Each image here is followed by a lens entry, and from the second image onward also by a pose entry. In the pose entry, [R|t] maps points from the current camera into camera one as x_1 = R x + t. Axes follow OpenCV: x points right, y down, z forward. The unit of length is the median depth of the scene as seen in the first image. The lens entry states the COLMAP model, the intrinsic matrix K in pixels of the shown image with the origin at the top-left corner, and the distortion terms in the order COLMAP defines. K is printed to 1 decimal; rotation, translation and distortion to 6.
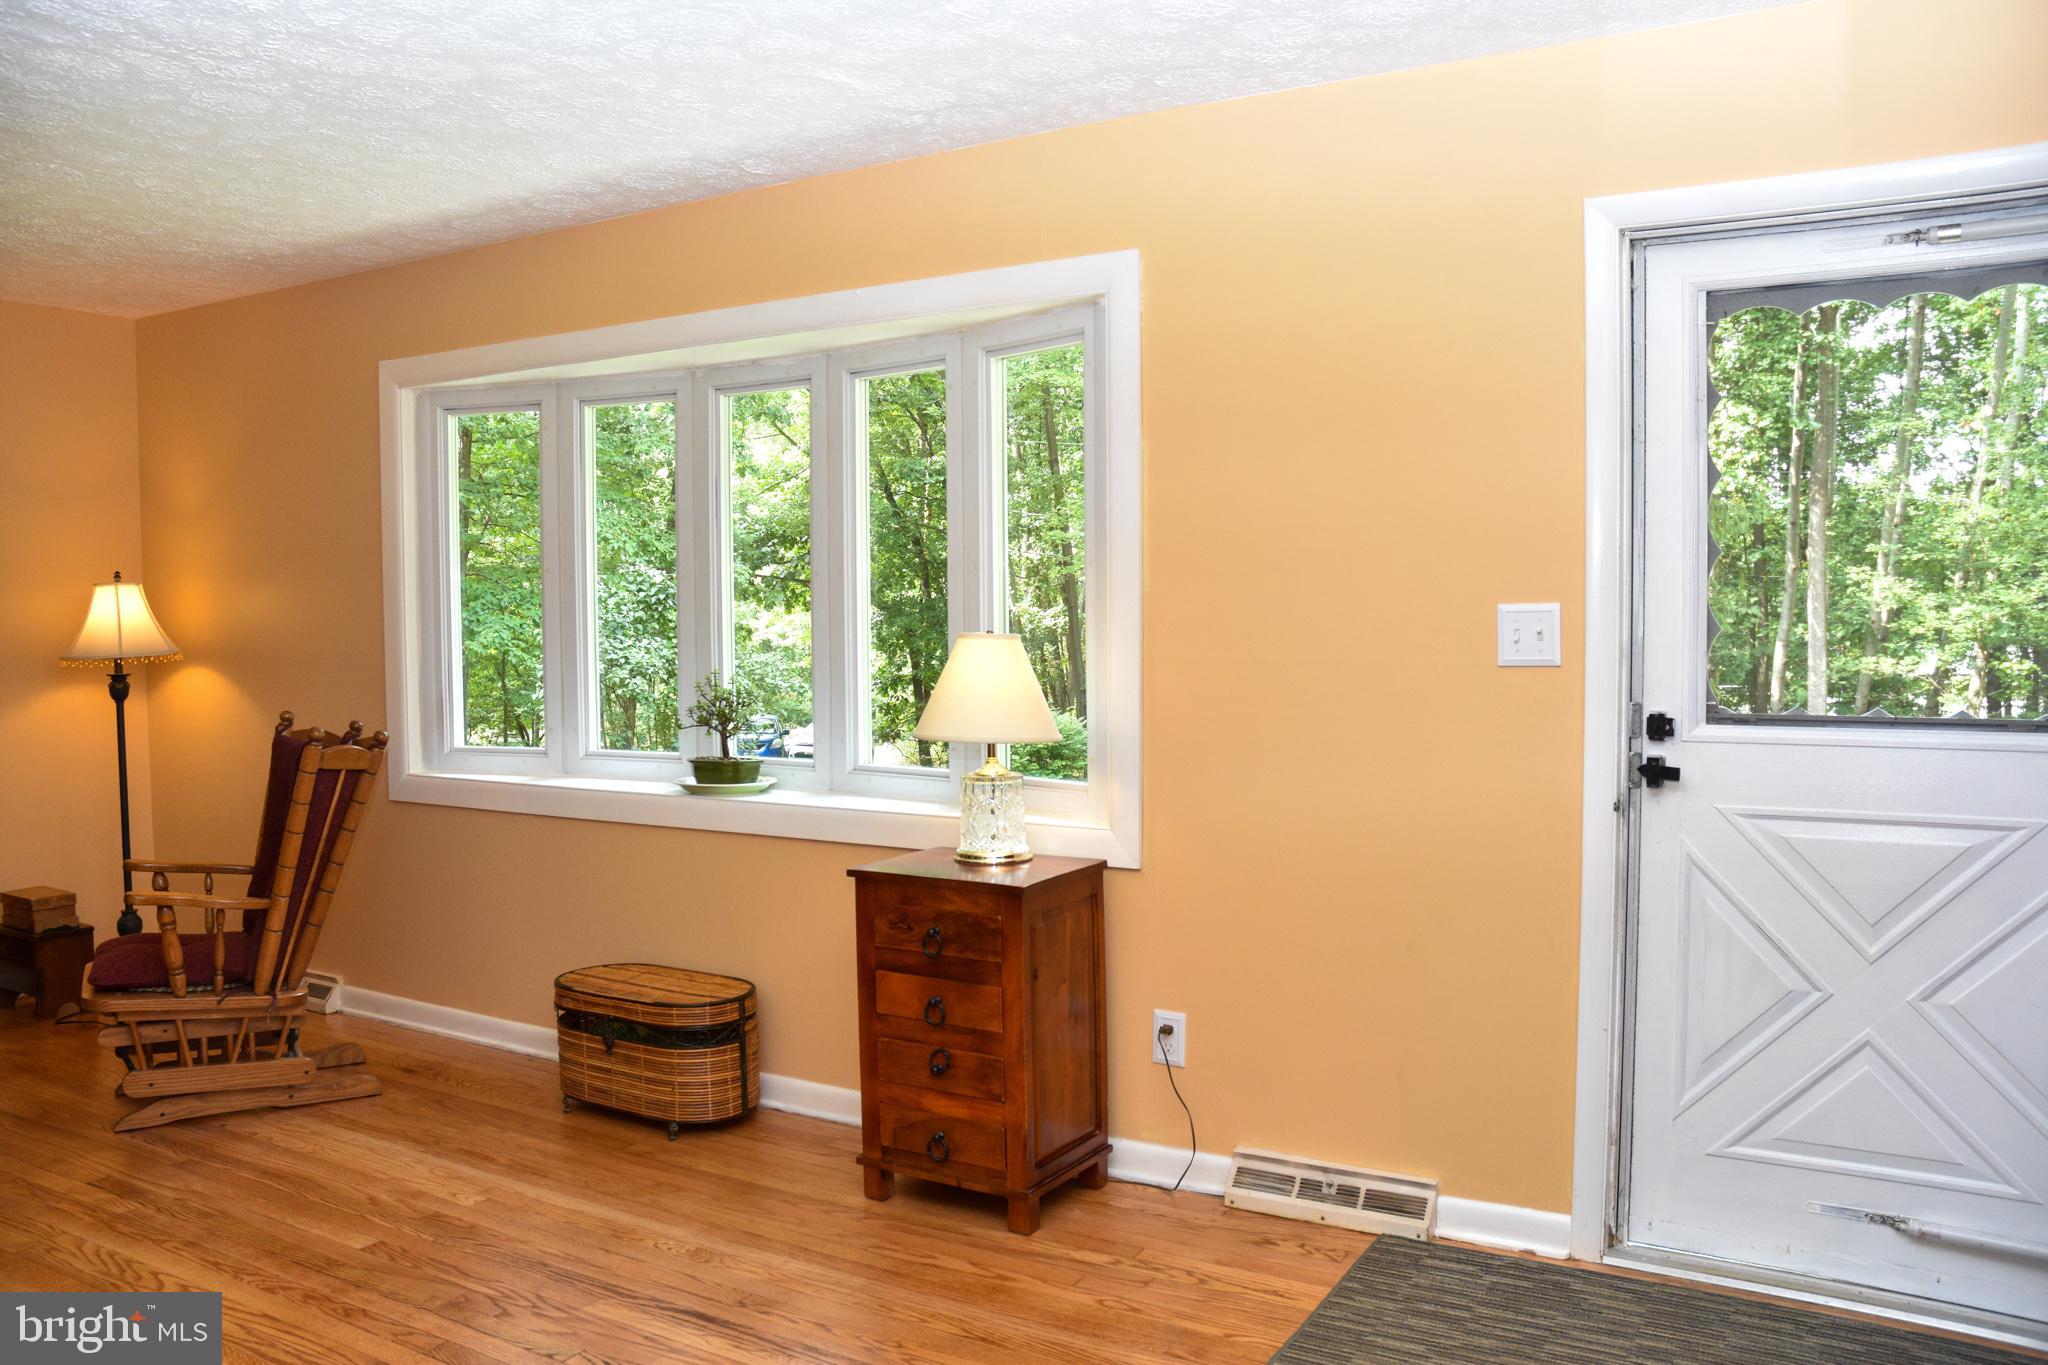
lens RADIAL K [[1588.6, 0, 1019.2], [0, 1588.6, 694.4], [0, 0, 1]] dist [-0.173908, 0.163076]
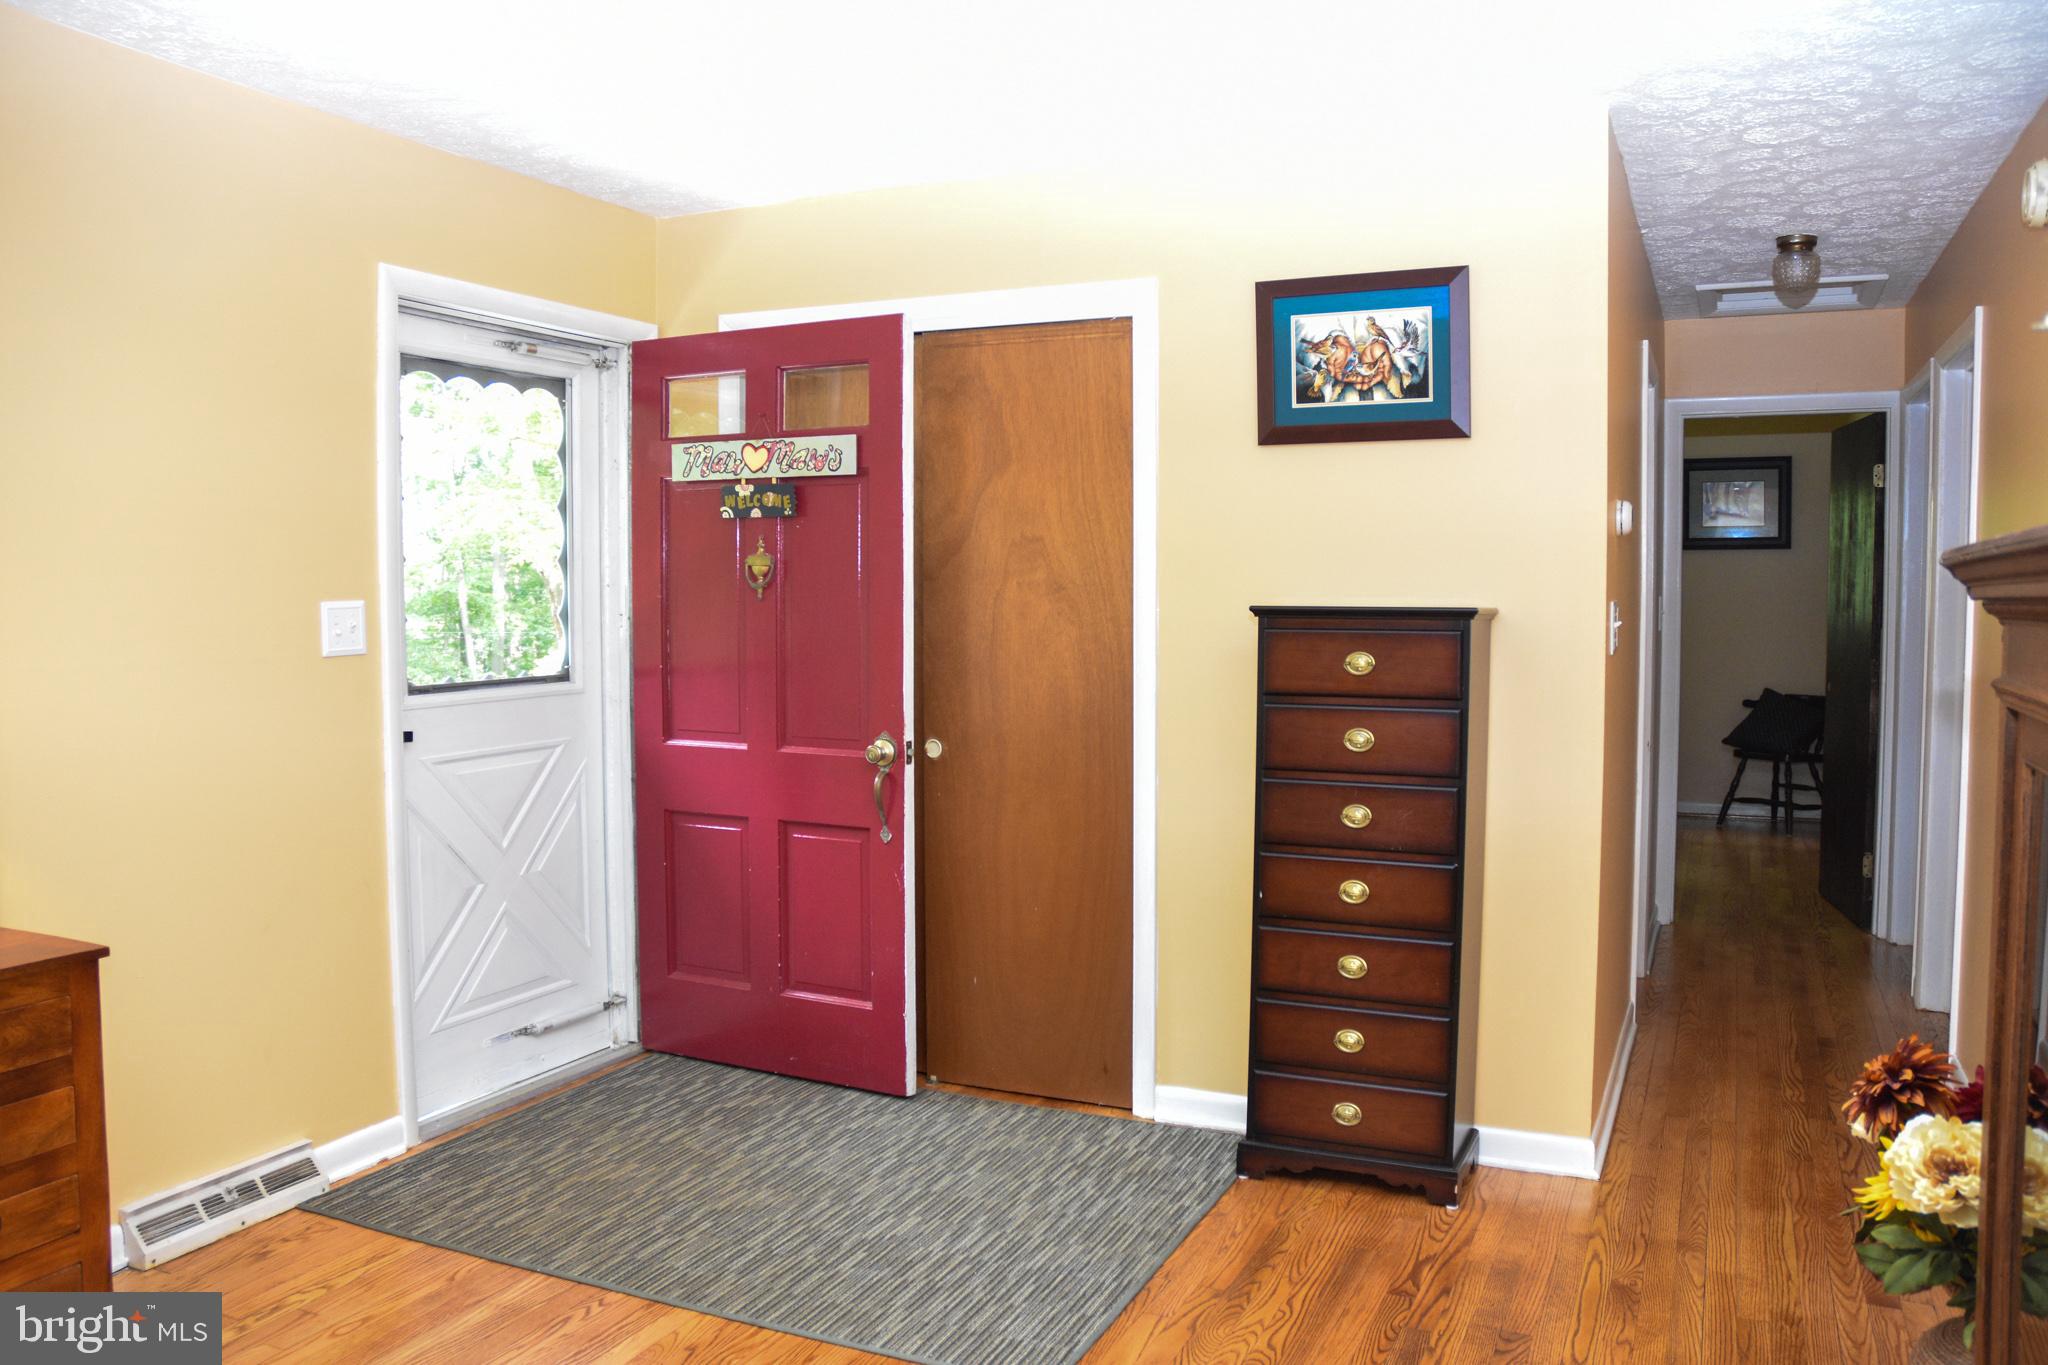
lens RADIAL K [[1588.6, 0, 1019.2], [0, 1588.6, 694.4], [0, 0, 1]] dist [-0.173908, 0.163076]
pose [[-0.110342, -0.055449, 0.992346, -0.852047], [0.063488, 0.996010, 0.062713, -0.028987], [-0.991864, 0.069922, -0.106382, 0.626185]]
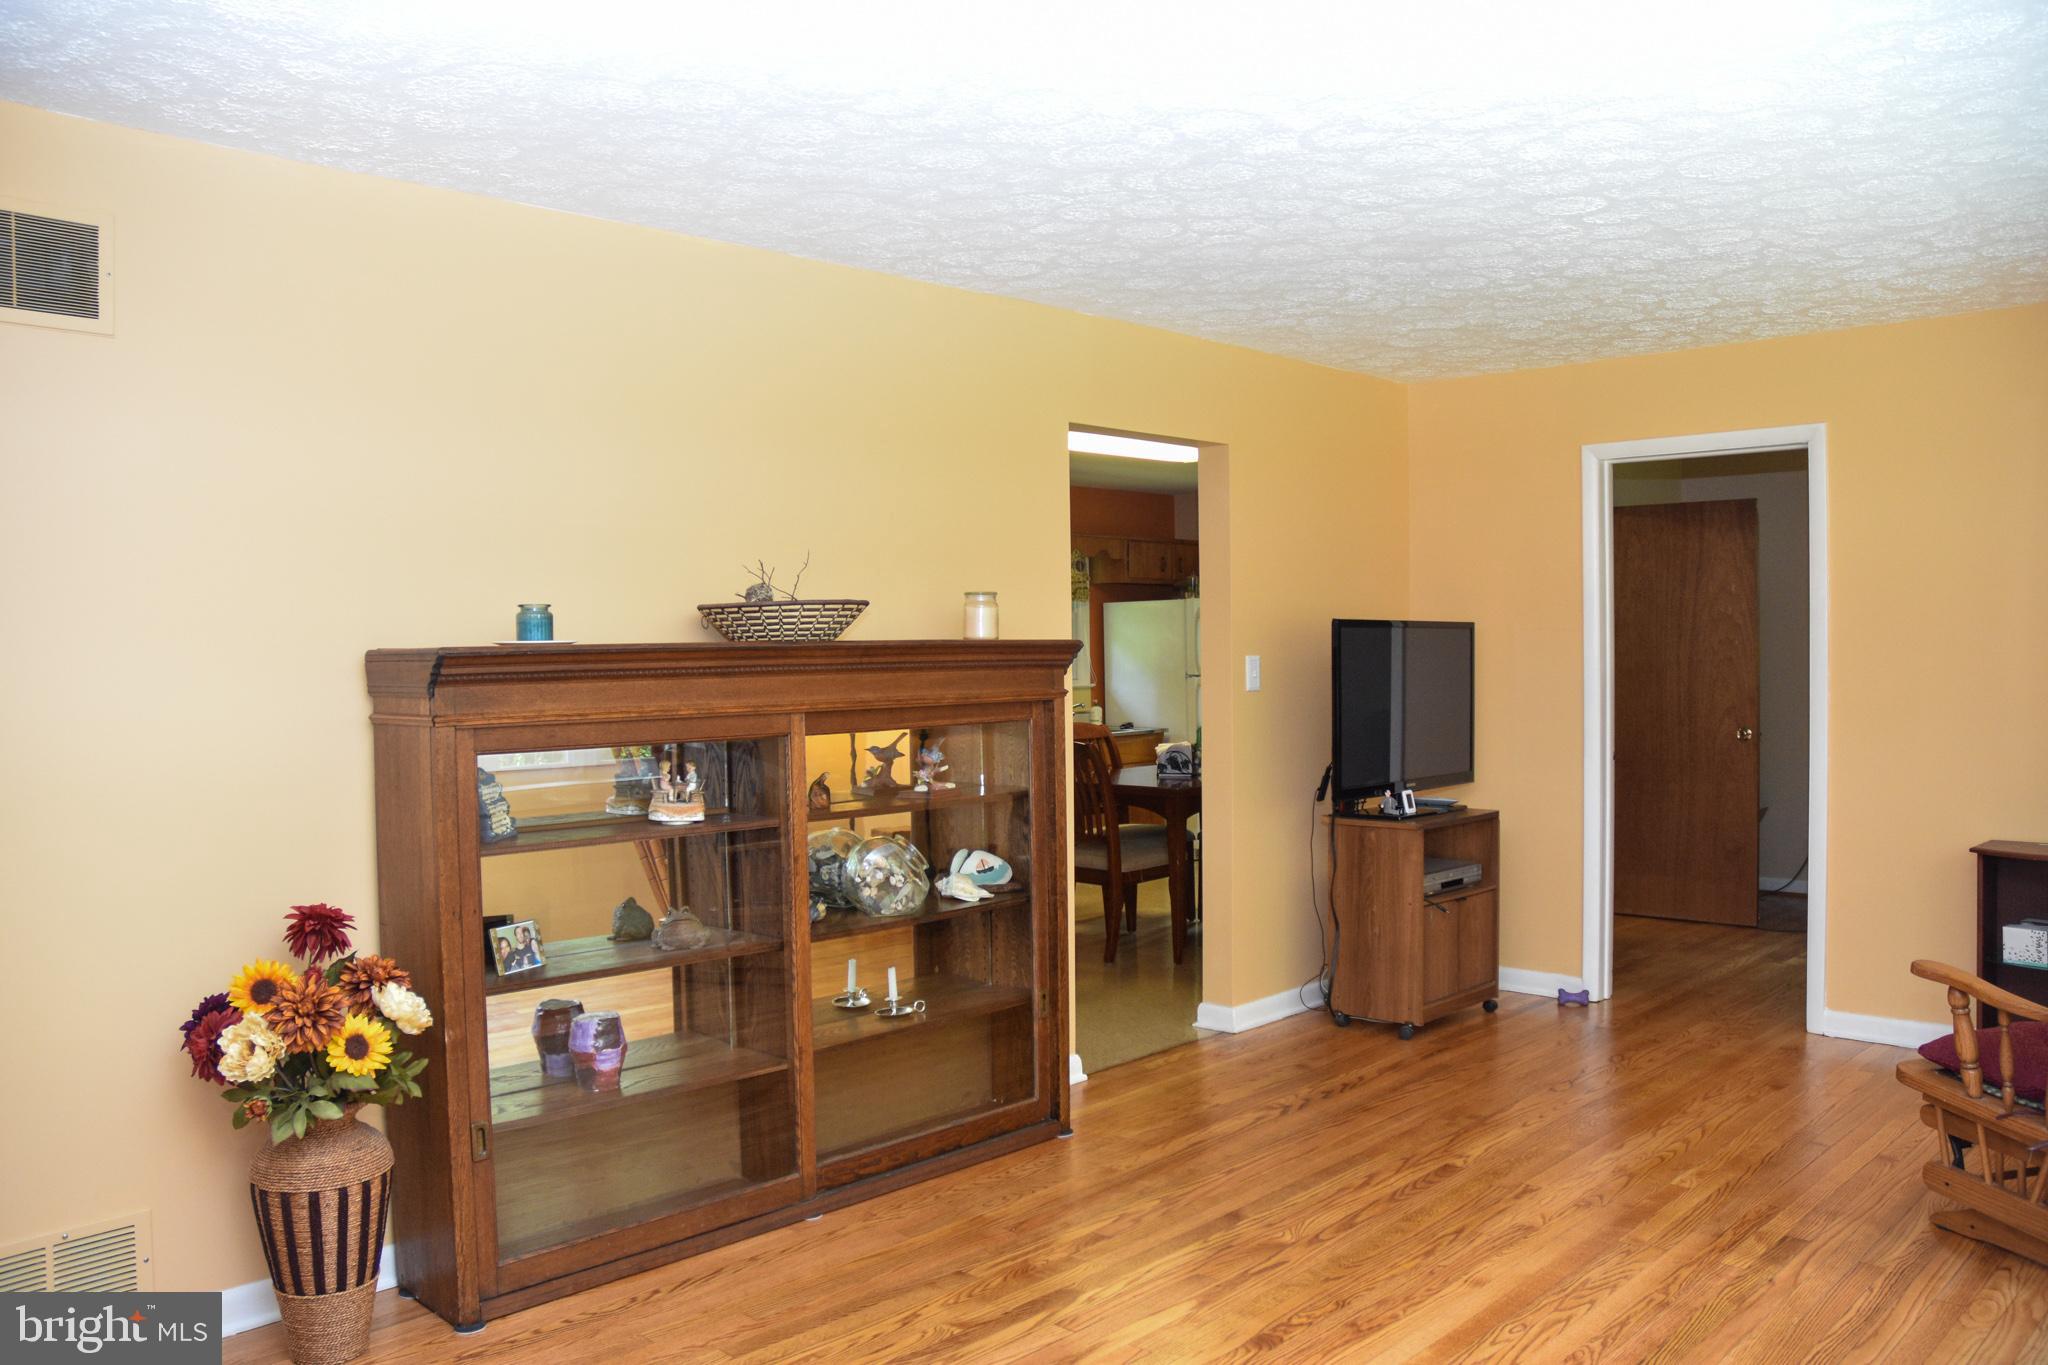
lens RADIAL K [[1588.6, 0, 1019.2], [0, 1588.6, 694.4], [0, 0, 1]] dist [-0.173908, 0.163076]
pose [[-0.222768, 0.041435, -0.973990, 0.498533], [-0.043872, 0.997658, 0.052476, -0.063554], [0.973884, 0.054420, -0.220429, 0.818462]]
